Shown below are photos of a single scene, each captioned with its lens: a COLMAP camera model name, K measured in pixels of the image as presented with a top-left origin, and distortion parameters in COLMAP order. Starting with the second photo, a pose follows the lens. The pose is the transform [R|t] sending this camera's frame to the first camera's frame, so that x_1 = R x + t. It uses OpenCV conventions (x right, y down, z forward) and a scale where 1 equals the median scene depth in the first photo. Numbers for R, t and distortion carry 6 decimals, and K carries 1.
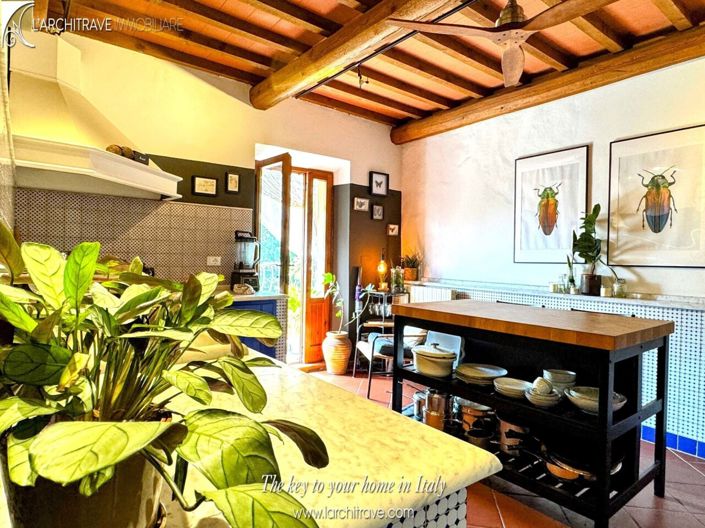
lens RADIAL K [[426.7, 0, 351.7], [0, 426.7, 257.3], [0, 0, 1]] dist [-0.000850, -0.000451]
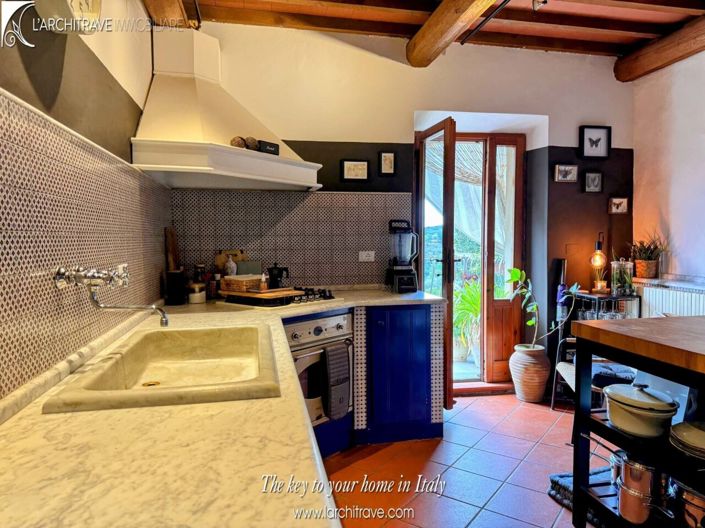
lens RADIAL K [[494.3, 0, 352.5], [0, 494.3, 264.0], [0, 0, 1]] dist [0.085097, -0.113122]
pose [[0.895777, -0.004835, -0.444478, 0.079602], [0.025099, 0.998896, 0.039717, -0.013454], [0.443795, -0.046733, 0.894909, 0.069730]]
